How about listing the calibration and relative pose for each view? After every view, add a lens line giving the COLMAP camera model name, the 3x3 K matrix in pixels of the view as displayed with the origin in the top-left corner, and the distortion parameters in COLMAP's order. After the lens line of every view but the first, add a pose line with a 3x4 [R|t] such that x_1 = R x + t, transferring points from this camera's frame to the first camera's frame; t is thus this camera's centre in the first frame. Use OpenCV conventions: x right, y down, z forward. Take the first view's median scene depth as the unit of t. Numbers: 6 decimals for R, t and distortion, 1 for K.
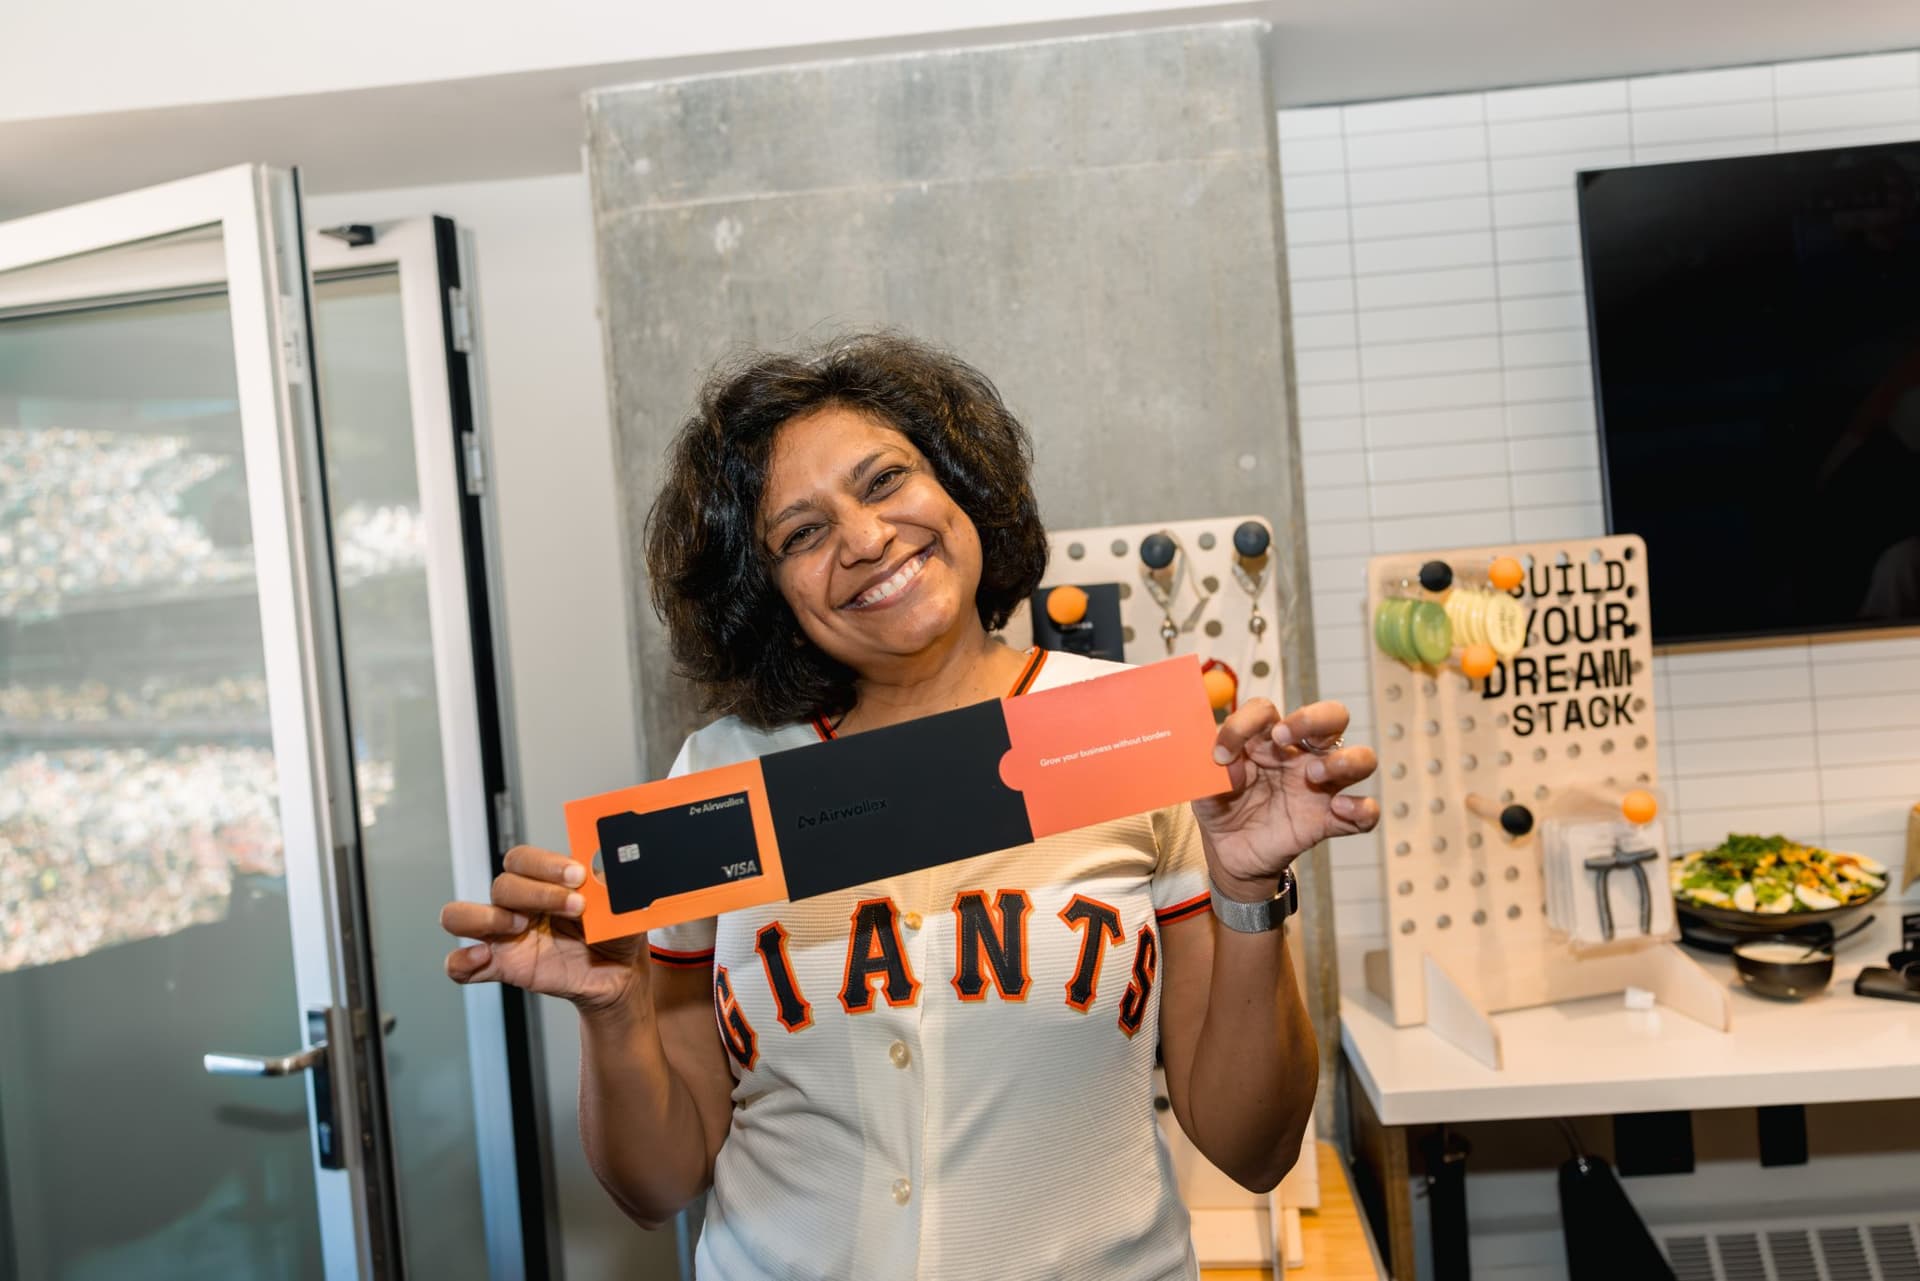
lens RADIAL K [[1448.2, 0, 1063.1], [0, 1448.2, 595.7], [0, 0, 1]] dist [-0.007271, 0.010035]
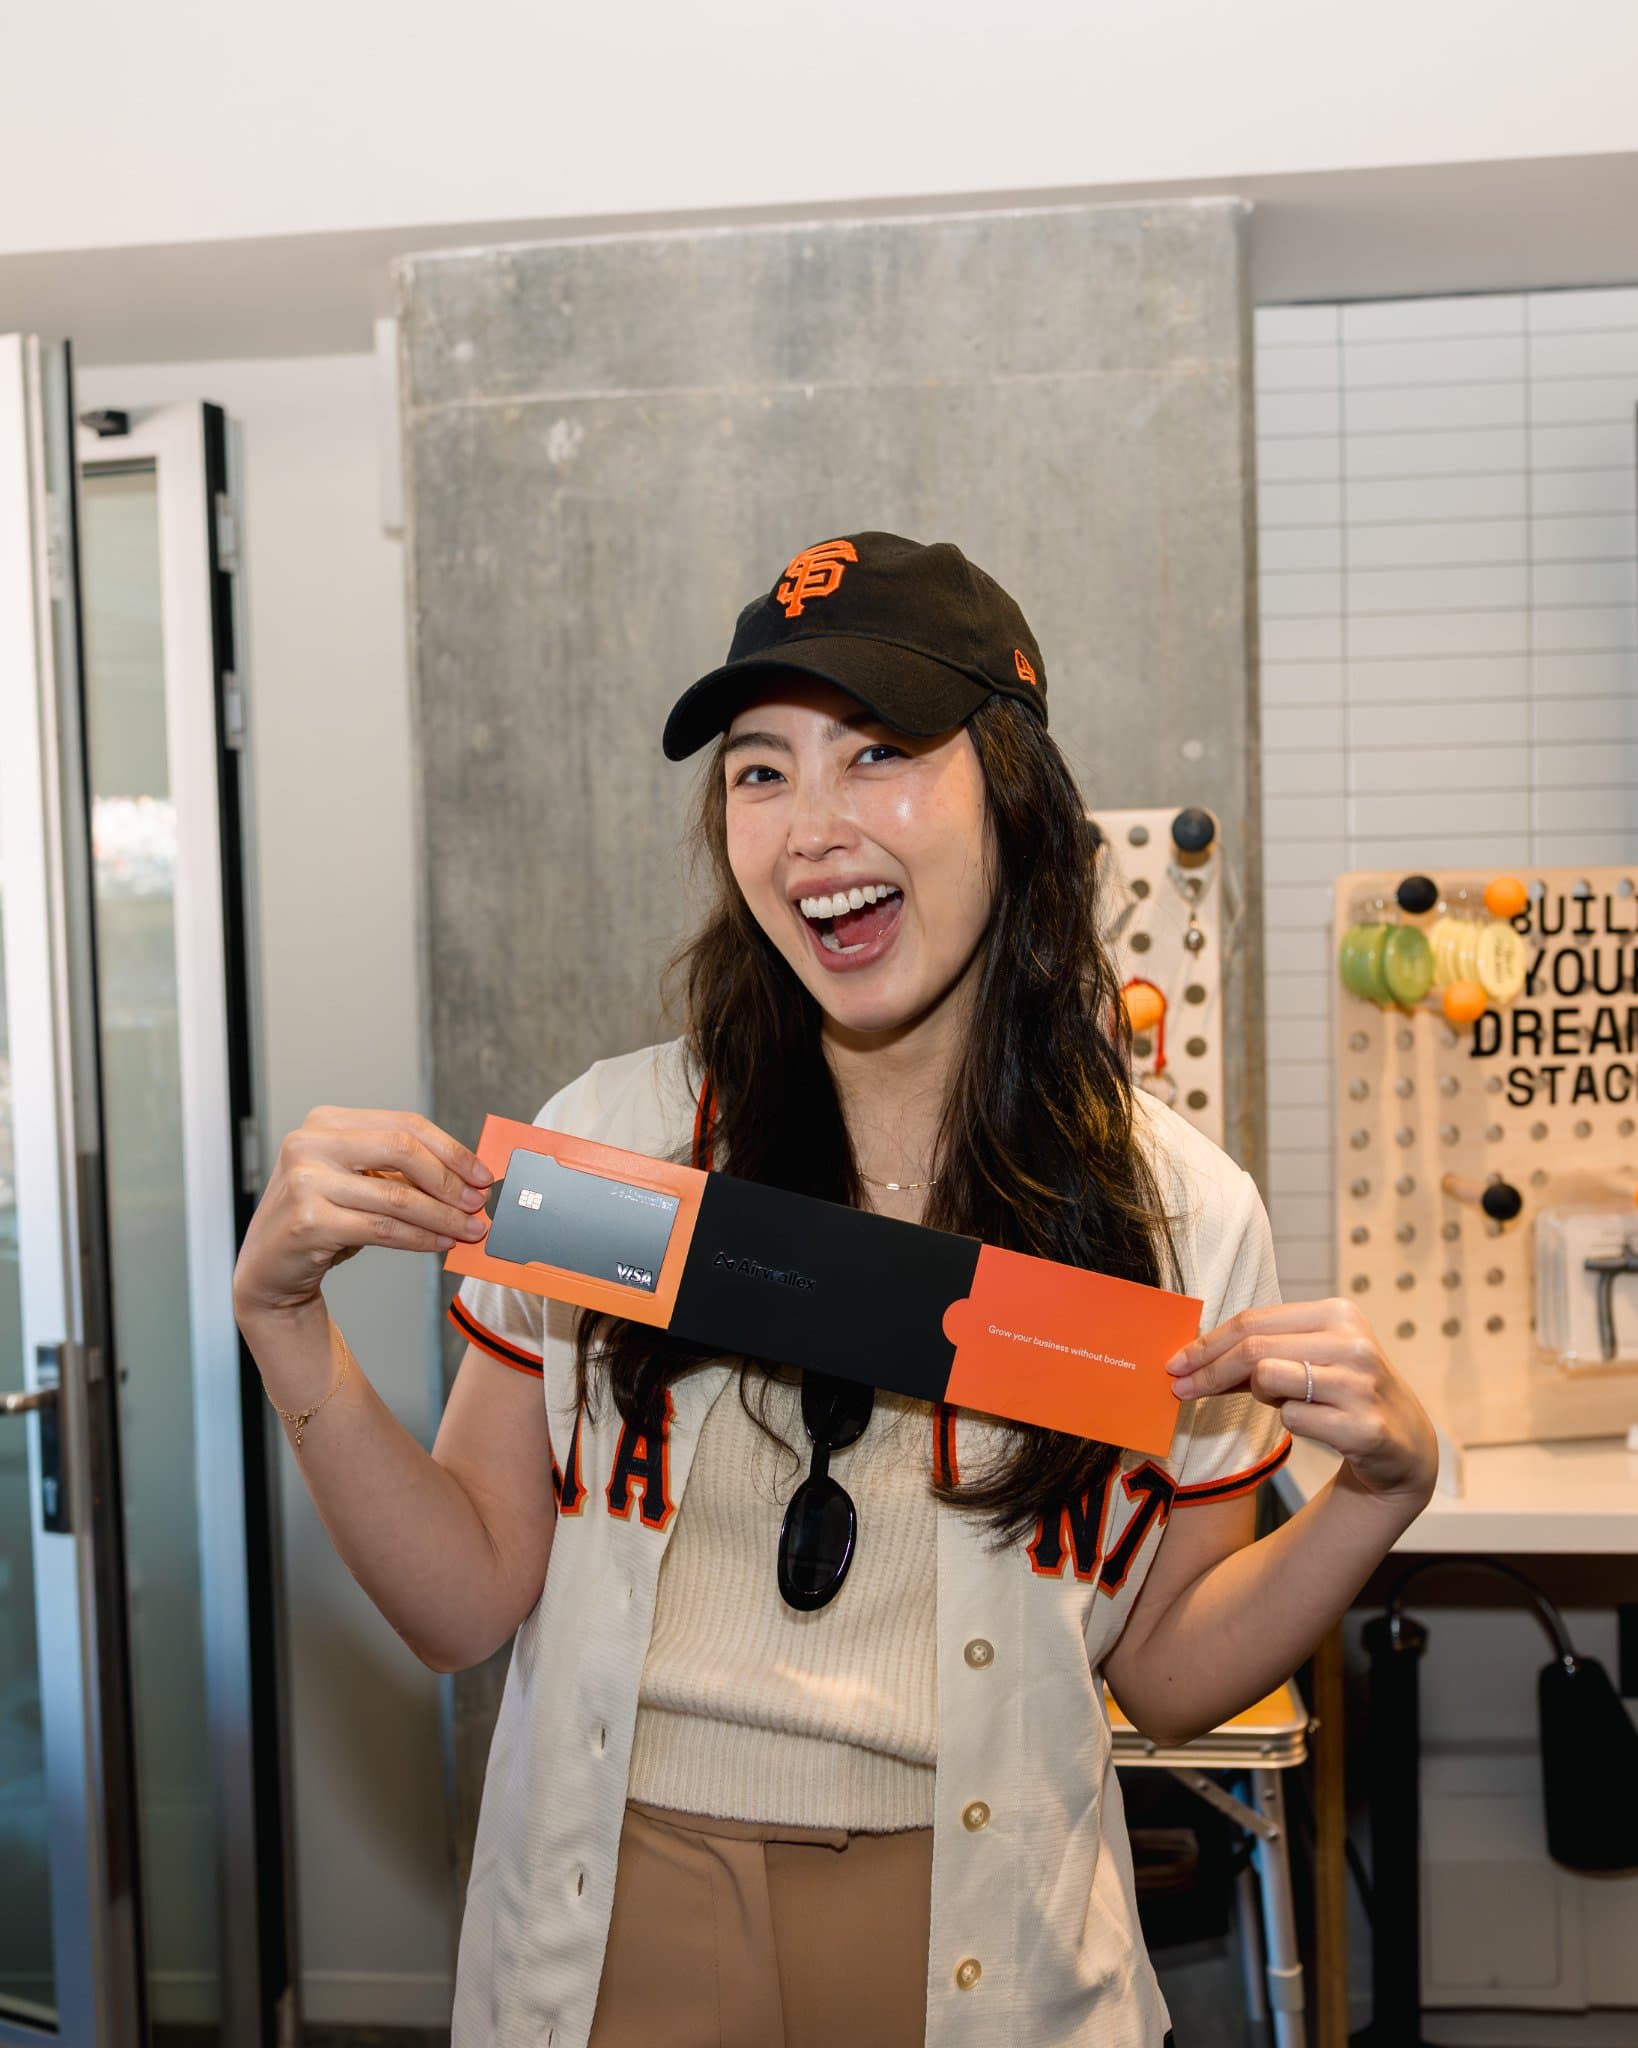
lens RADIAL K [[2092.3, 0, 807.8], [0, 2092.3, 1017.5], [0, 0, 1]] dist [-0.005178, 0.000000]
pose [[0.997478, 0.052777, -0.047457, -0.022967], [-0.051794, 0.998422, 0.021698, 0.041510], [0.048527, -0.019186, 0.998638, -0.172329]]
